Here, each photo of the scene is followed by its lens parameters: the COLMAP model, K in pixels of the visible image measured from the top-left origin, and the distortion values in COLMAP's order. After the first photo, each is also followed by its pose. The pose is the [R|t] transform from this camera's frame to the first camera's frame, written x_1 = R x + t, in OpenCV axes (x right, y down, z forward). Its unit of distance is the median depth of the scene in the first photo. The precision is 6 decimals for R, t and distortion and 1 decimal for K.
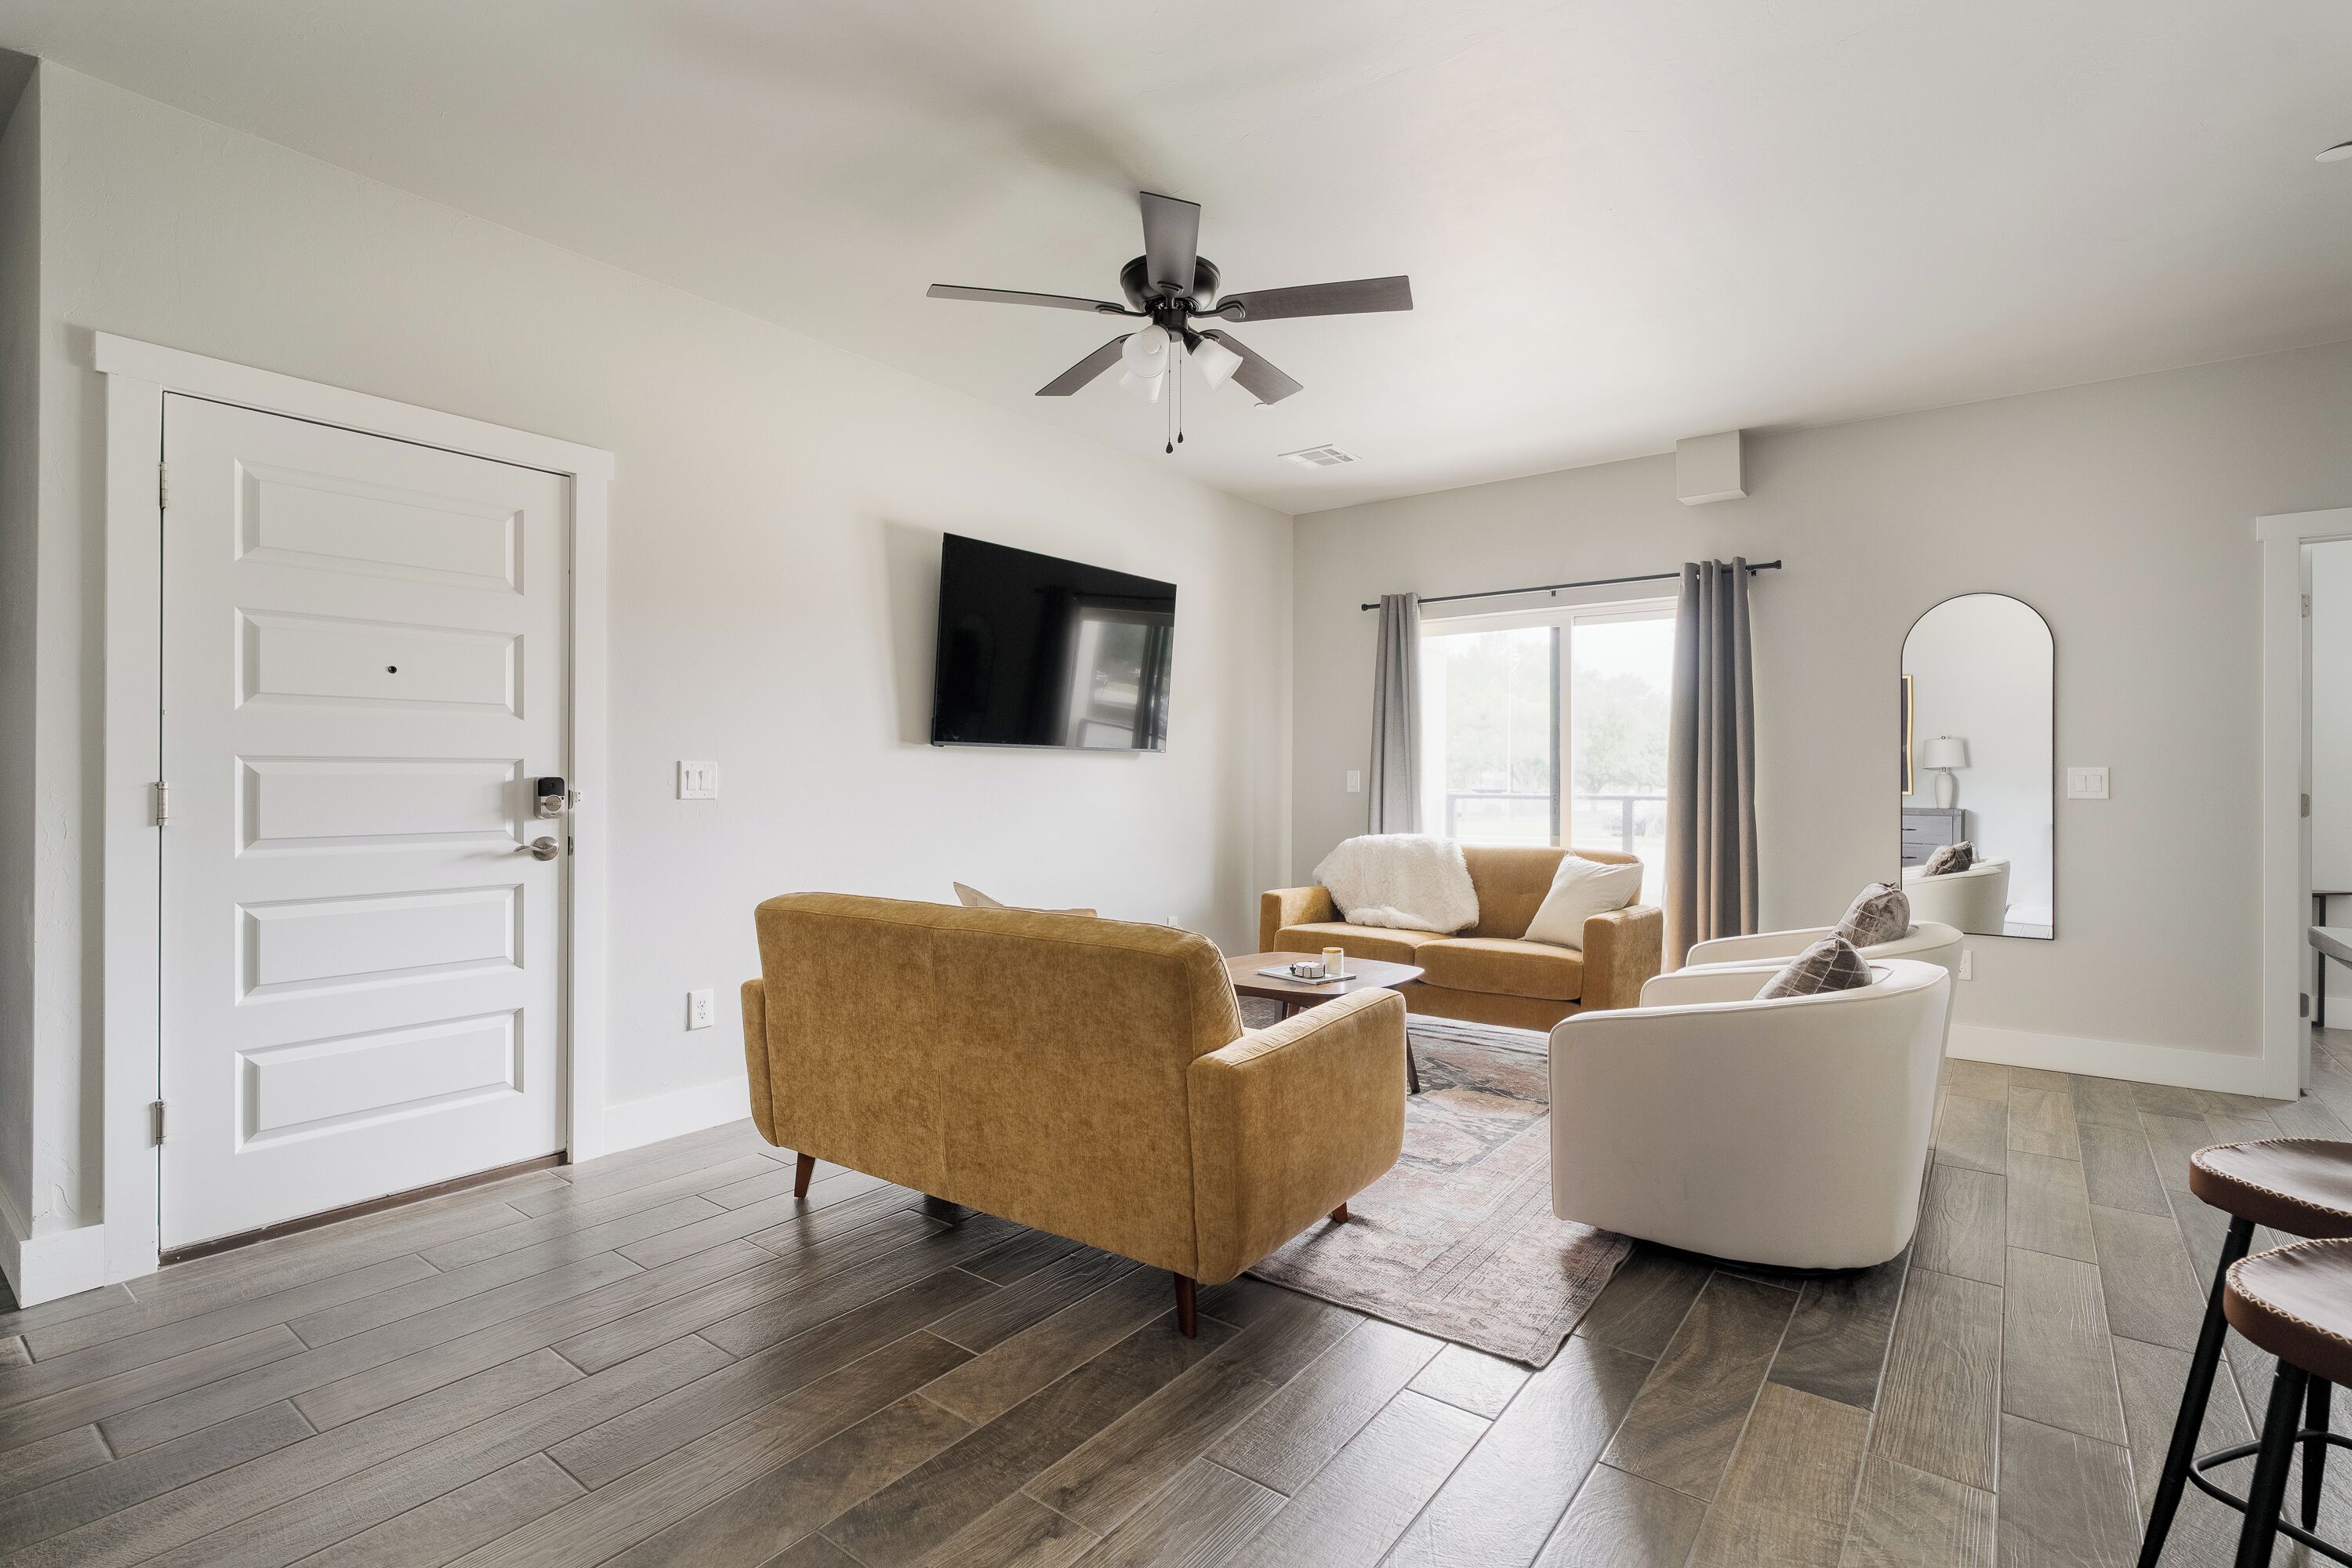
lens RADIAL K [[1098.6, 0, 1176.0], [0, 1098.6, 784.0], [0, 0, 1]] dist [-0.001770, -0.000253]
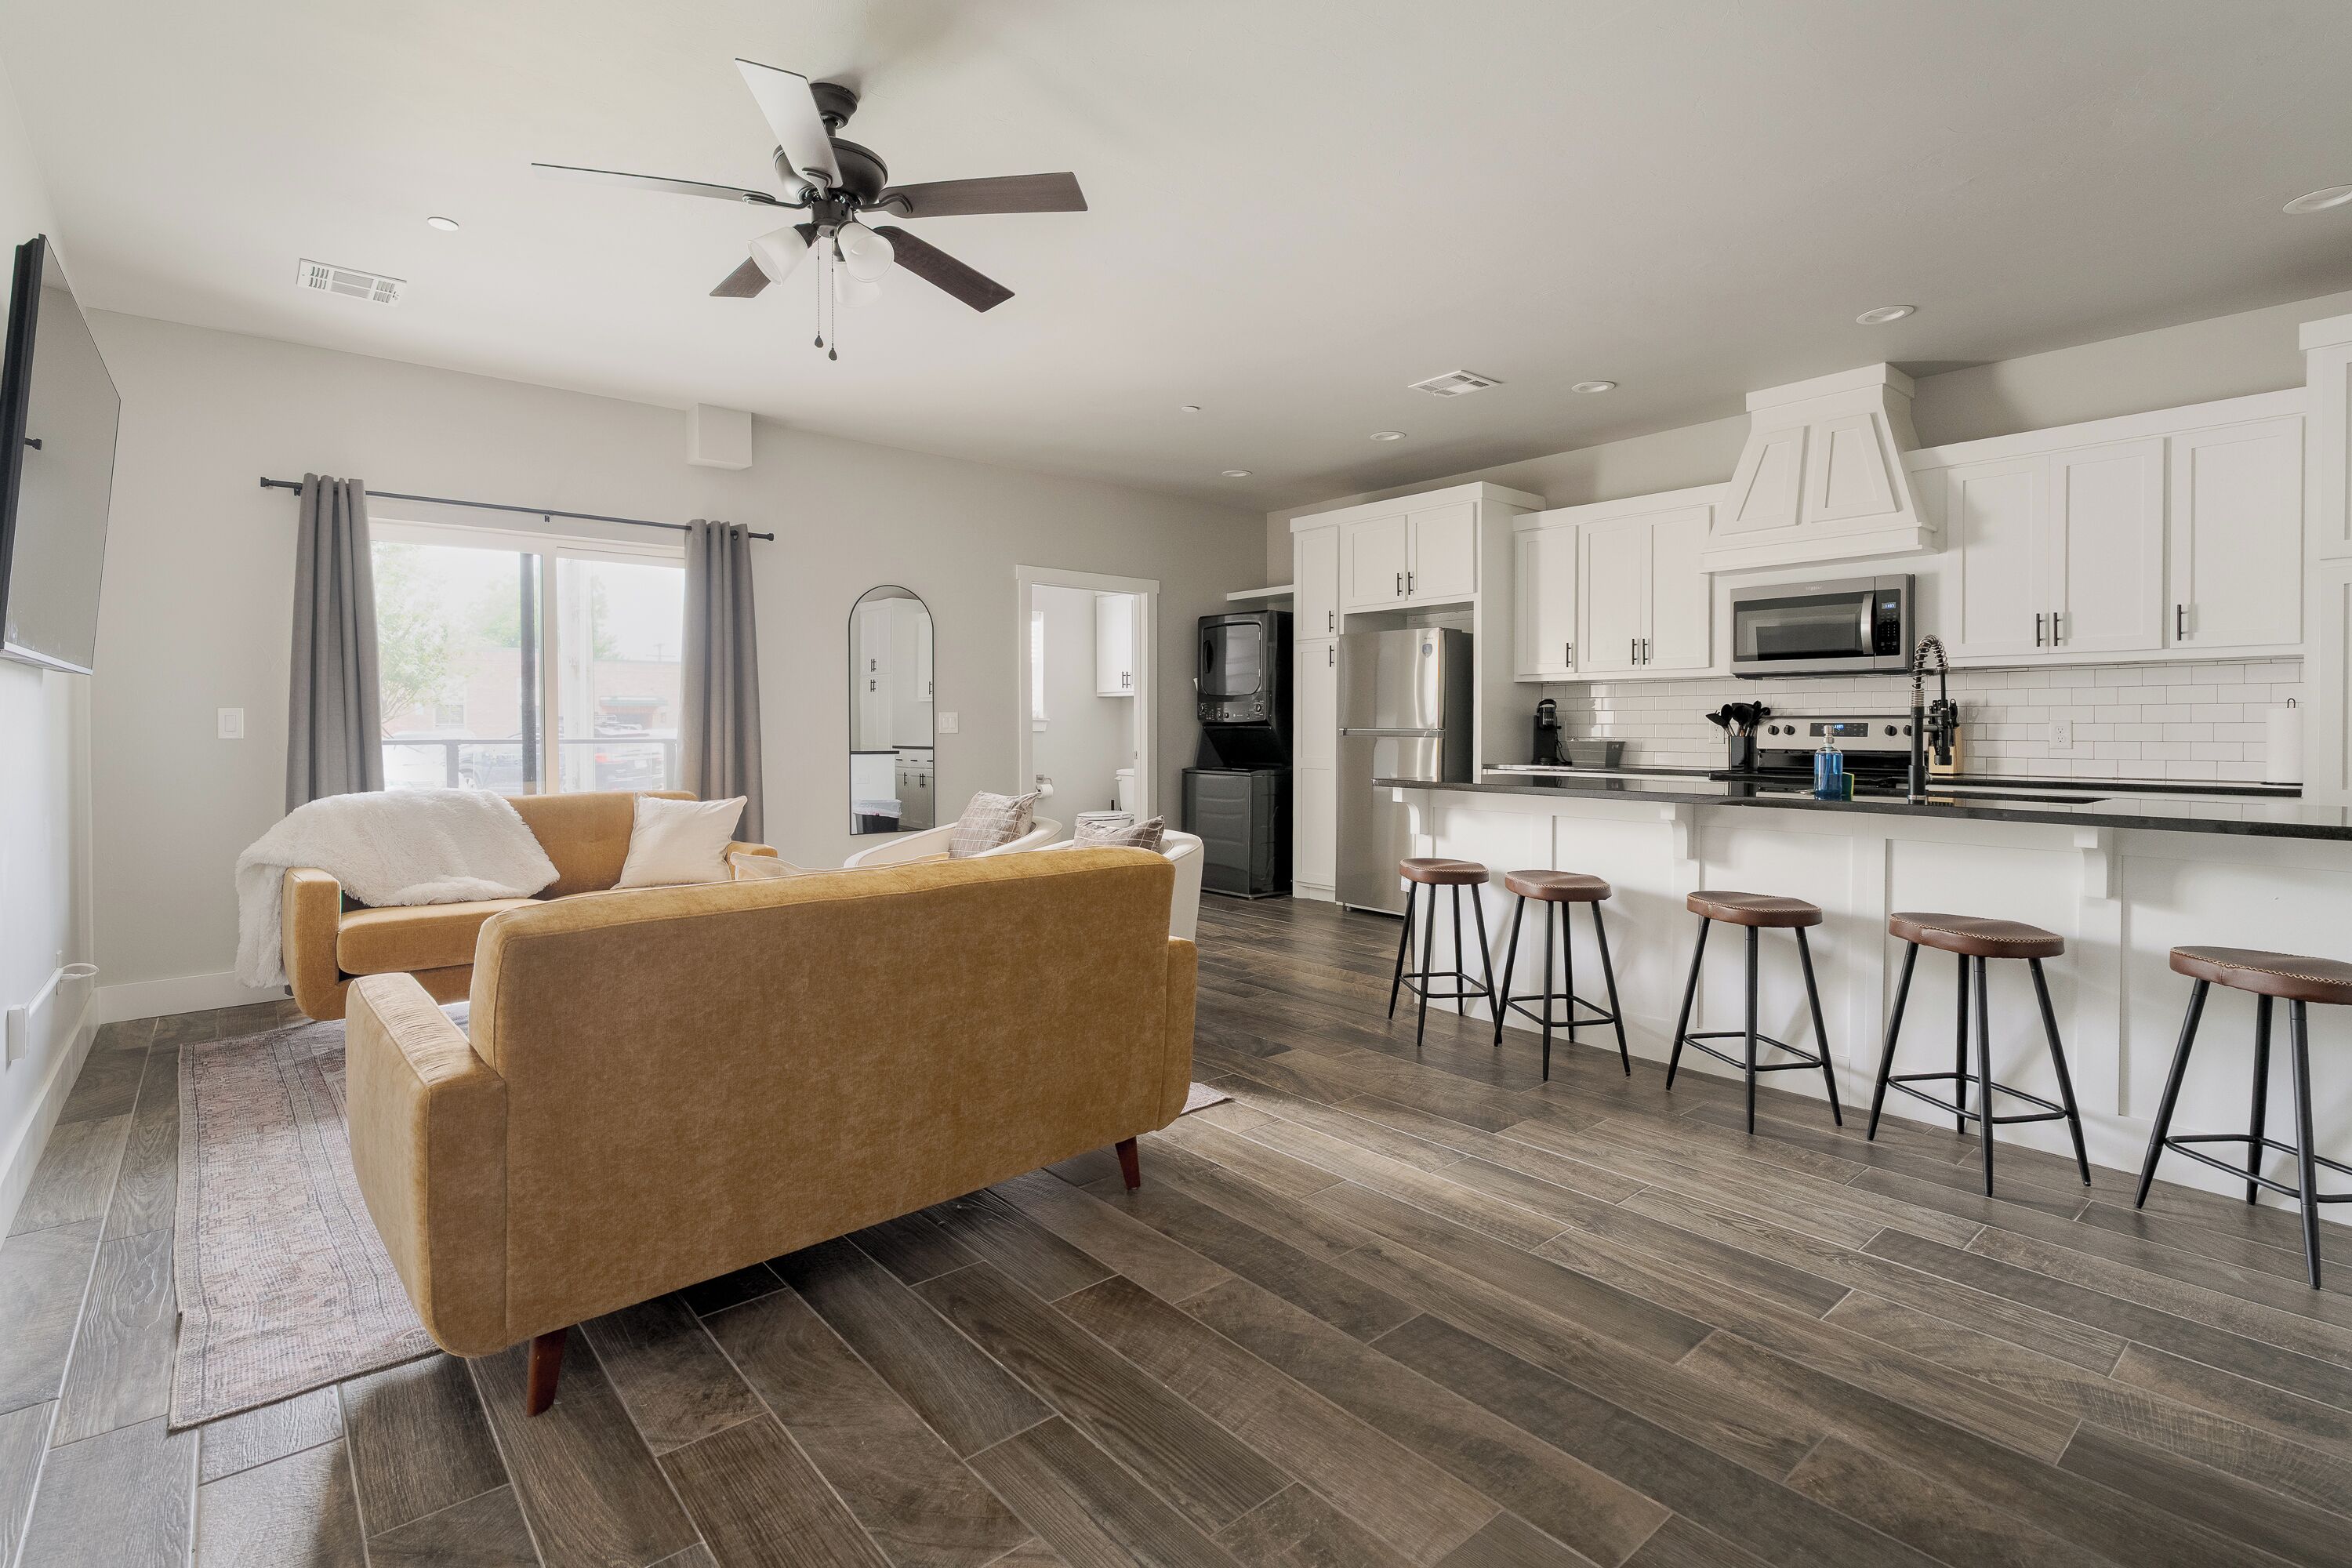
lens RADIAL K [[1107.9, 0, 1197.7], [0, 1107.9, 735.2], [0, 0, 1]] dist [0.001231, 0.000333]
pose [[0.201114, -0.013067, 0.979481, -0.522565], [0.008589, 0.999896, 0.011576, 0.001796], [-0.979530, 0.006085, 0.201205, 0.318450]]
